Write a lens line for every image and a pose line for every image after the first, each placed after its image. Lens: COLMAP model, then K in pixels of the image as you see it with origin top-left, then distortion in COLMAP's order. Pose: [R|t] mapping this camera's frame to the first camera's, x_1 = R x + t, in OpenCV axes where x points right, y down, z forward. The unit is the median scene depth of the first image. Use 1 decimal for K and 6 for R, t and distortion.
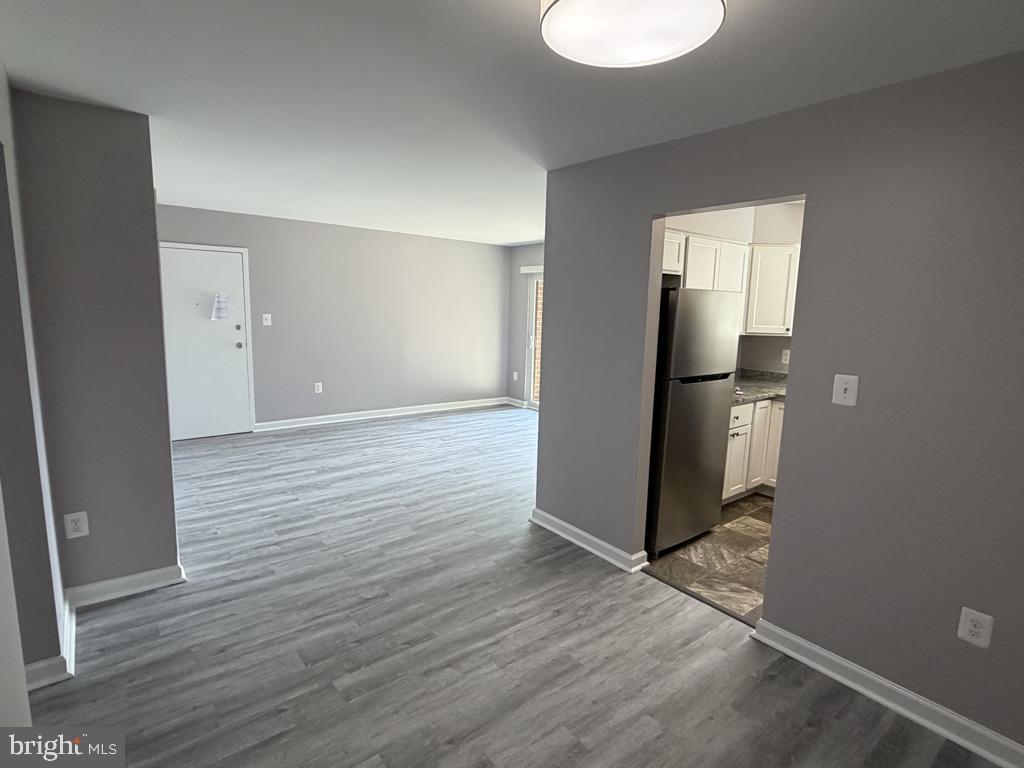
lens RADIAL K [[527.2, 0, 512.9], [0, 527.2, 382.3], [0, 0, 1]] dist [0.000099, 0.000950]
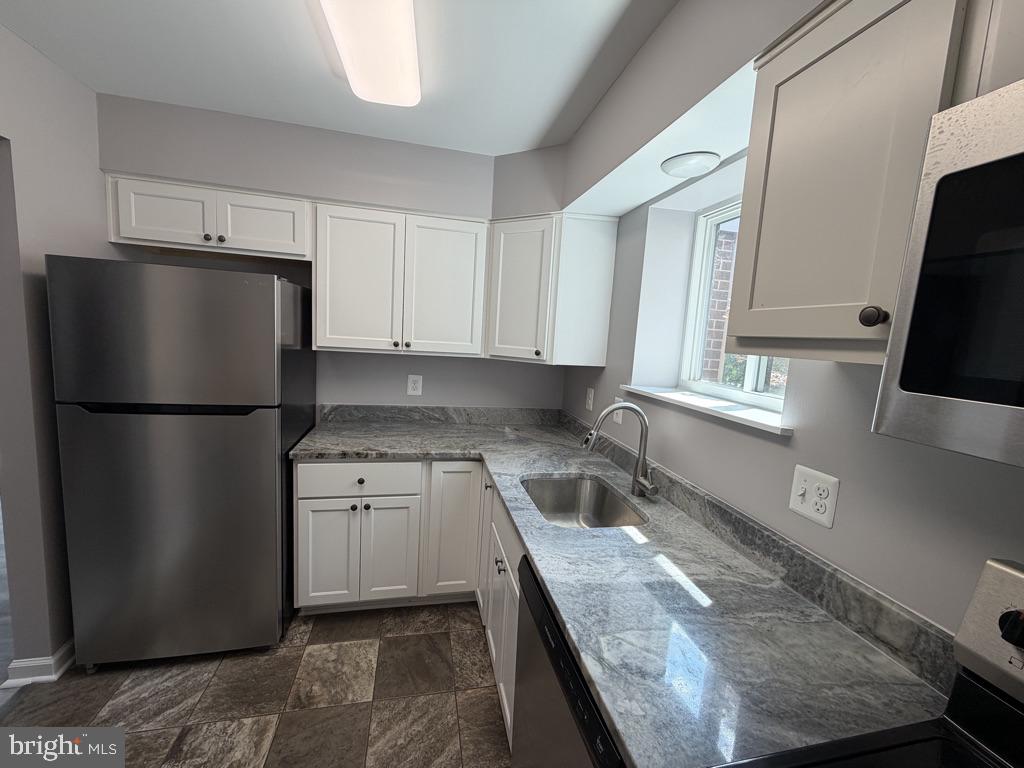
lens RADIAL K [[408.9, 0, 510.0], [0, 408.9, 383.0], [0, 0, 1]] dist [0.002221, -0.000863]
pose [[0.897816, 0.082114, -0.432648, 0.738576], [-0.100983, 0.994671, -0.020773, -0.054141], [0.428637, 0.062341, 0.901324, 0.585311]]
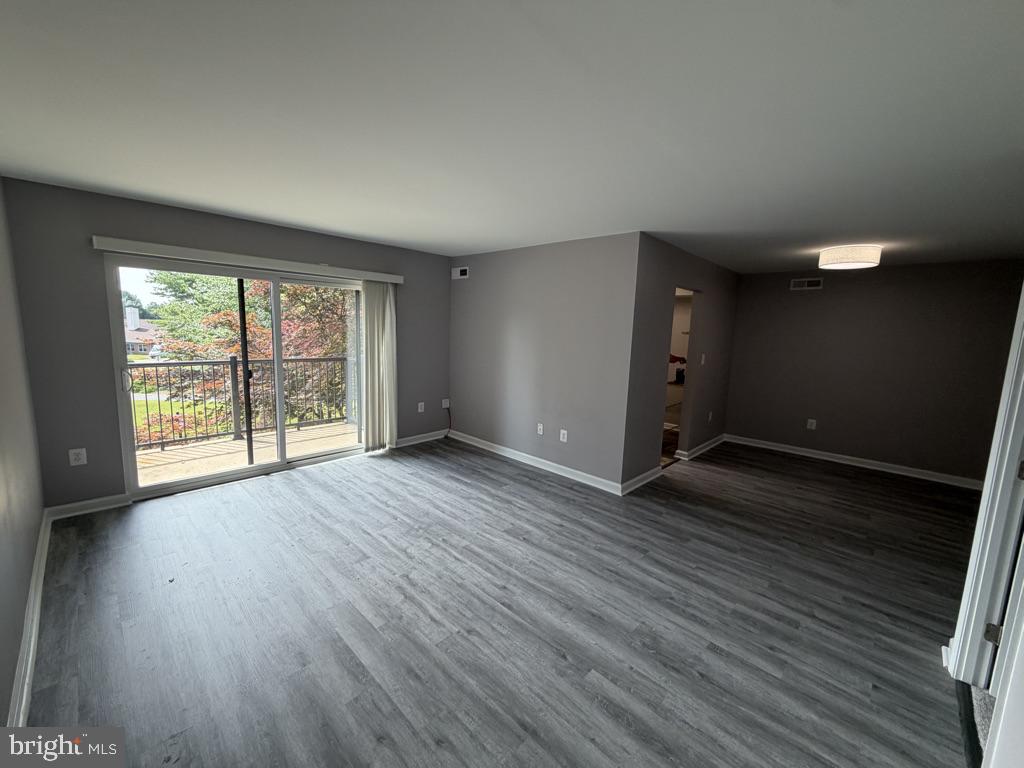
lens RADIAL K [[408.9, 0, 511.5], [0, 408.9, 381.5], [0, 0, 1]] dist [0.002221, -0.000863]
pose [[-0.133260, -0.165083, 0.977236, -0.799762], [0.104429, 0.978202, 0.179487, -0.207240], [-0.985564, 0.125970, -0.113116, 1.236127]]
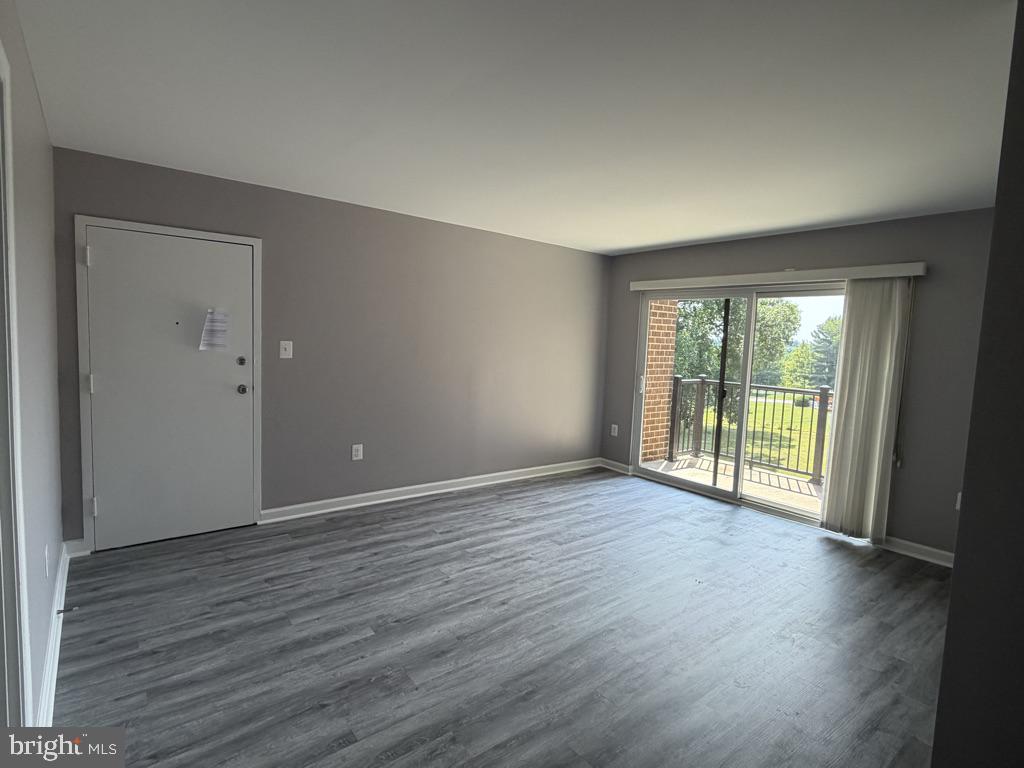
lens RADIAL K [[527.2, 0, 511.0], [0, 527.2, 382.6], [0, 0, 1]] dist [0.000099, 0.000950]
pose [[0.999889, 0.014079, -0.004787, -0.266632], [-0.014337, 0.998155, -0.059003, -0.063174], [0.003947, 0.059065, 0.998246, 0.509965]]
